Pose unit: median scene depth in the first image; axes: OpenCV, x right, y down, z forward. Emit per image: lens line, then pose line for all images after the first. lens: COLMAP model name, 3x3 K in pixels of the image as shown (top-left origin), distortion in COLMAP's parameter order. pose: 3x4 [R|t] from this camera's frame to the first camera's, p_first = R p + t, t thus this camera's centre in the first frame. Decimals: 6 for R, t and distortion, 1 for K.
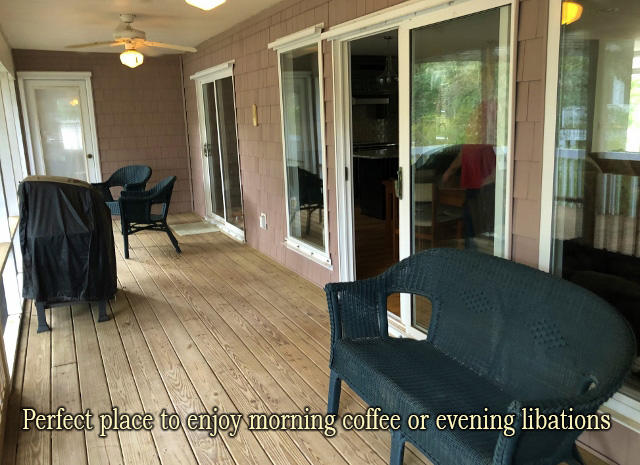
lens RADIAL K [[558.1, 0, 320.0], [0, 558.1, 232.5], [0, 0, 1]] dist [0.000506, -0.000194]
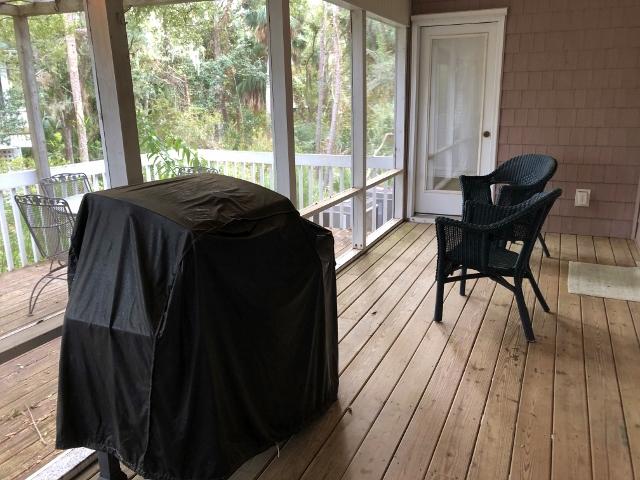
lens RADIAL K [[515.1, 0, 320.0], [0, 515.1, 240.0], [0, 0, 1]] dist [-0.001228, -0.001168]
pose [[0.641547, 0.219182, -0.735103, -0.040489], [-0.159486, 0.975480, 0.151666, -0.075967], [0.750321, 0.019938, 0.660773, 0.441474]]
